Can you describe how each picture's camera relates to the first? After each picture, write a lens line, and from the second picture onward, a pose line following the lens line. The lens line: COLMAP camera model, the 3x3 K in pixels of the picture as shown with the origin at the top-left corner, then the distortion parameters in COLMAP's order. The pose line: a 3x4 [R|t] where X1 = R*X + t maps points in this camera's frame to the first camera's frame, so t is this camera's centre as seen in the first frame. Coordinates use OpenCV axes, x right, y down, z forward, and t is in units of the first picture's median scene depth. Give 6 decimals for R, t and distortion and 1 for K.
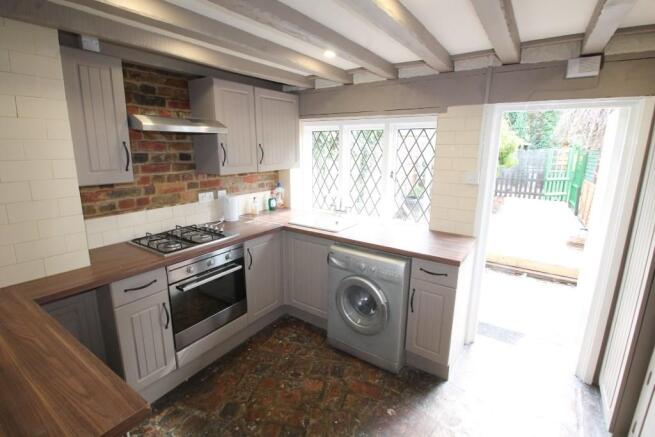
lens RADIAL K [[309.9, 0, 328.6], [0, 309.9, 210.1], [0, 0, 1]] dist [0.001064, -0.013522]
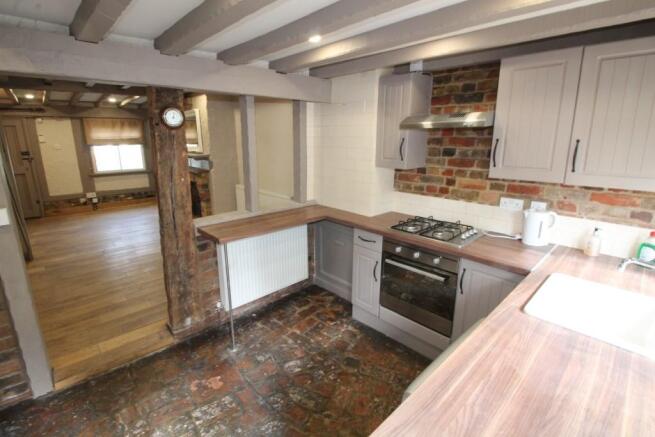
lens RADIAL K [[309.9, 0, 328.6], [0, 309.9, 210.1], [0, 0, 1]] dist [0.001064, -0.013522]
pose [[-0.221305, 0.214695, -0.951278, 0.587222], [-0.199050, 0.944985, 0.259582, -0.168863], [0.954674, 0.246799, -0.166395, 0.791746]]
